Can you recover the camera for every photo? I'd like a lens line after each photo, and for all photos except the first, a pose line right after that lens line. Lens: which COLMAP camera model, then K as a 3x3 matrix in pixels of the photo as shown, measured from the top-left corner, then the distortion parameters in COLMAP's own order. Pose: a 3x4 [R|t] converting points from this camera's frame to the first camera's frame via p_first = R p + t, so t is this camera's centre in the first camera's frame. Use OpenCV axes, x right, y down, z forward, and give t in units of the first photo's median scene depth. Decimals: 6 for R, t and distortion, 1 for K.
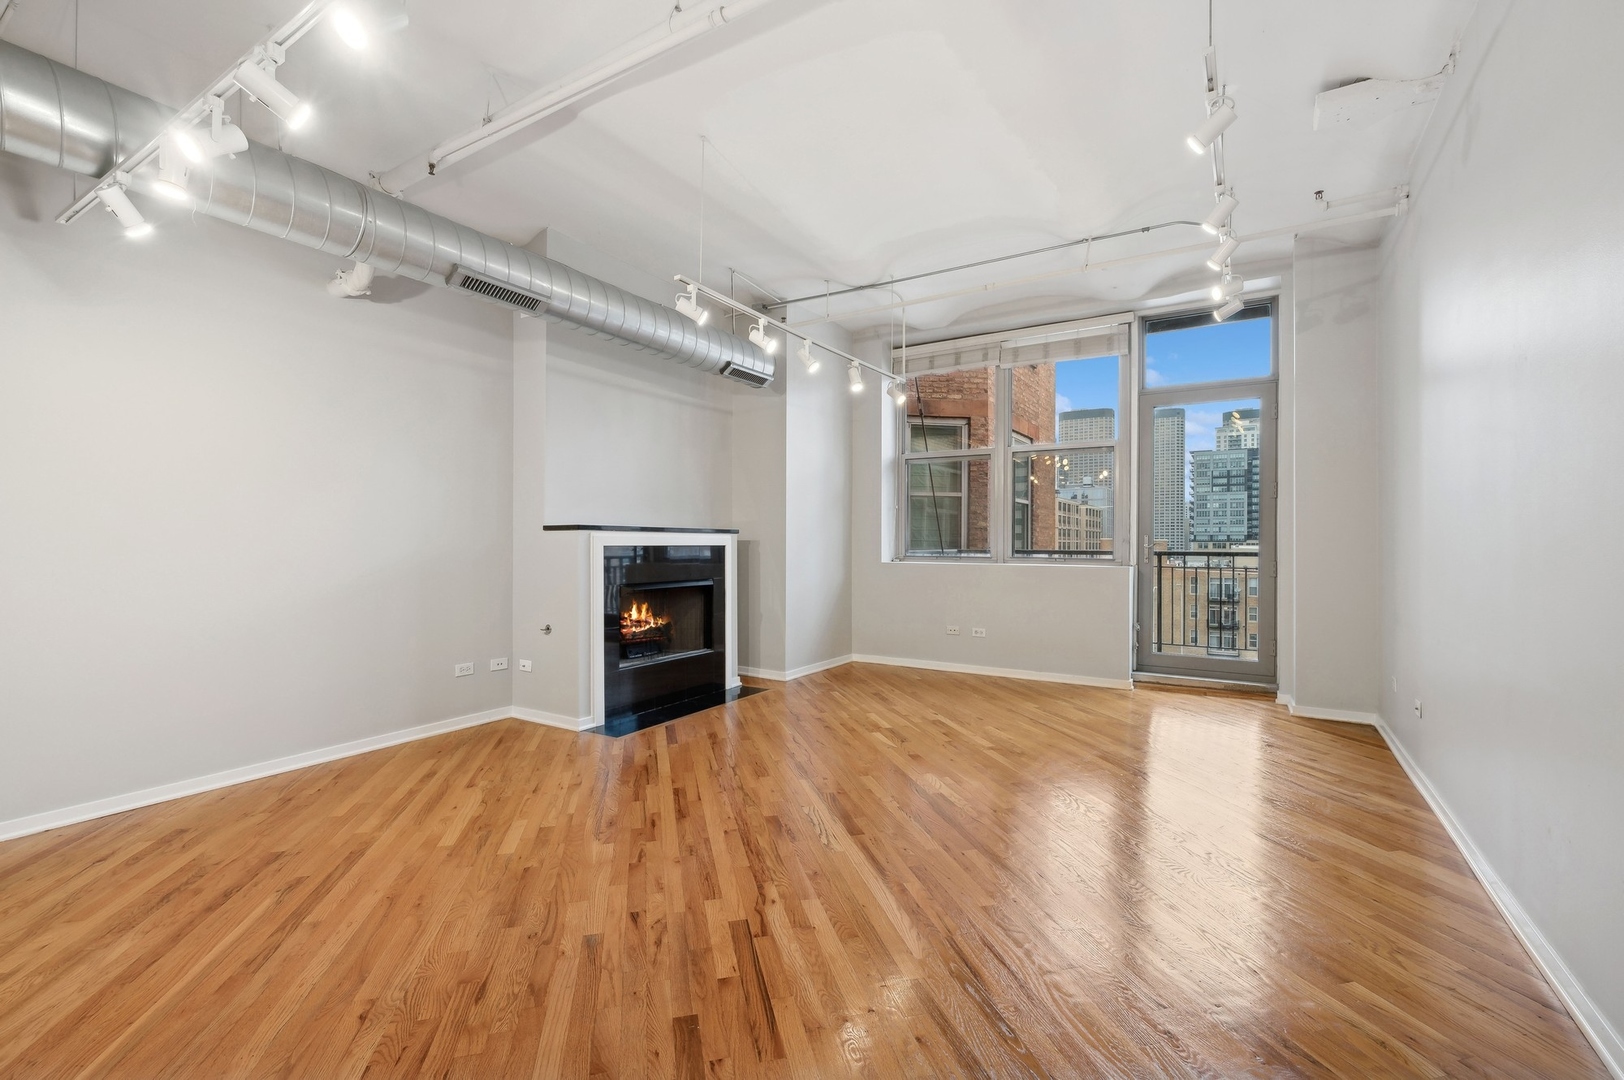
lens RADIAL K [[713.3, 0, 812.0], [0, 713.3, 540.0], [0, 0, 1]] dist [-0.011355, -0.000033]
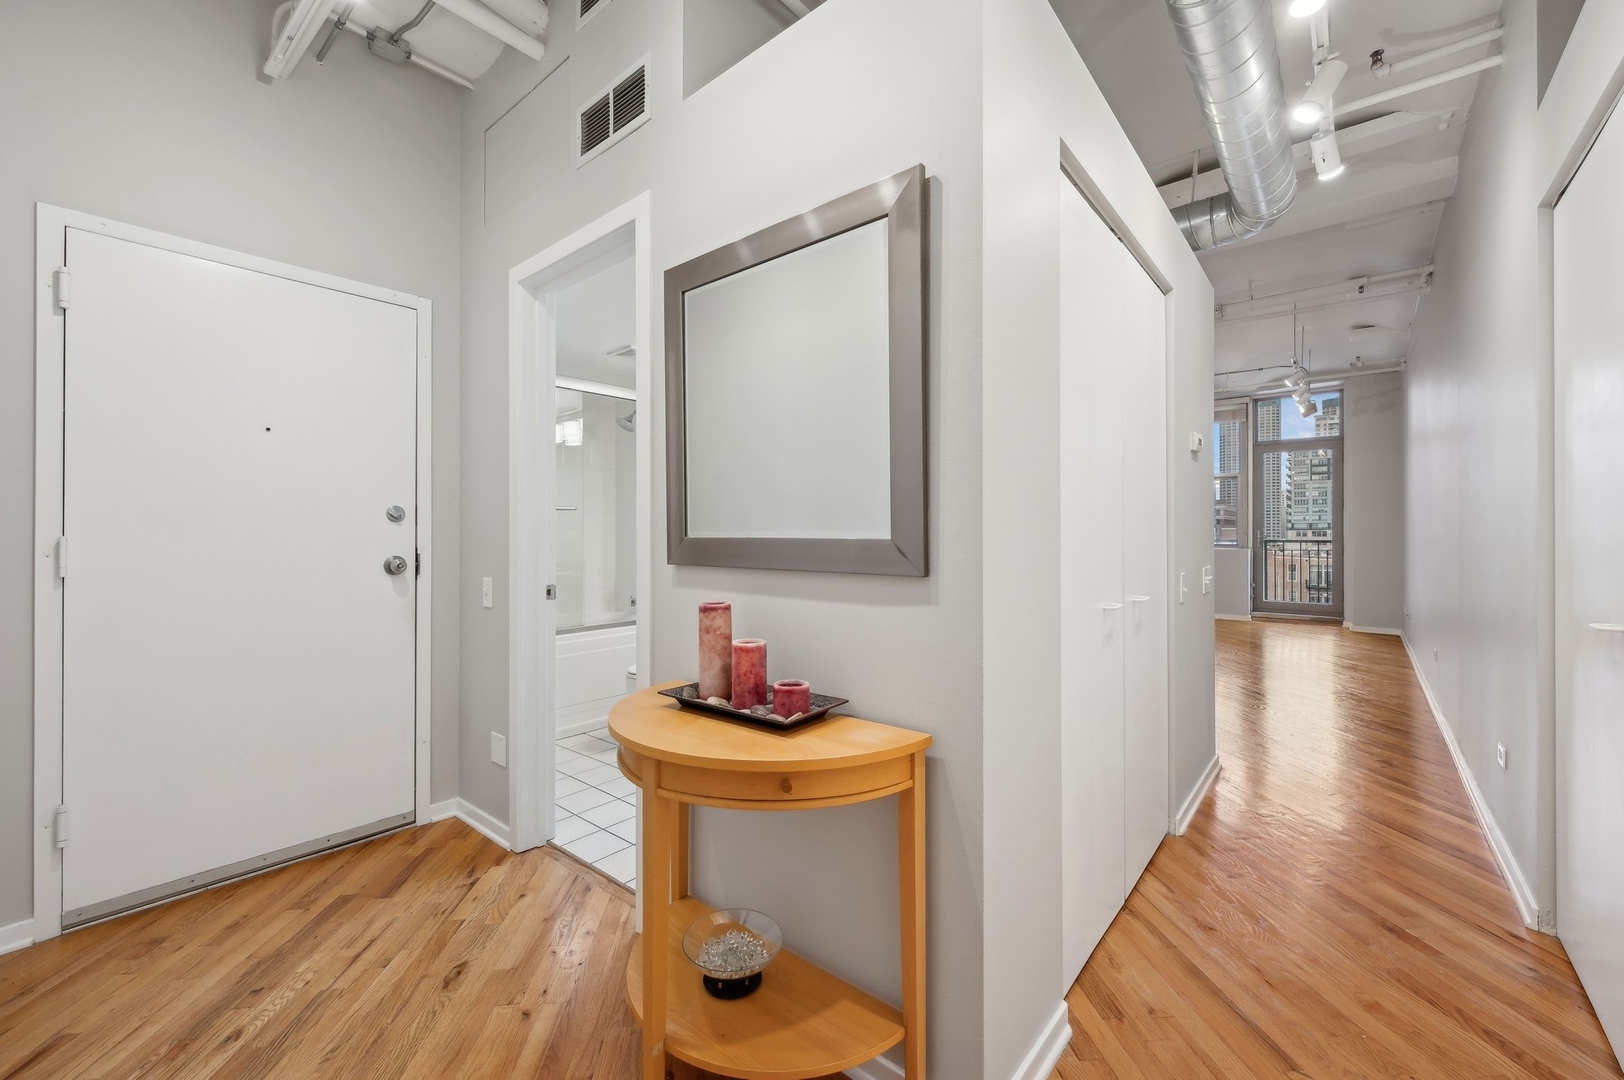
lens RADIAL K [[651.0, 0, 820.8], [0, 651.0, 533.1], [0, 0, 1]] dist [-0.000264, -0.000318]
pose [[0.991114, -0.007727, -0.132794, -0.356302], [0.008016, 0.999967, 0.001644, -0.011018], [0.132777, -0.002693, 0.991142, -0.670301]]
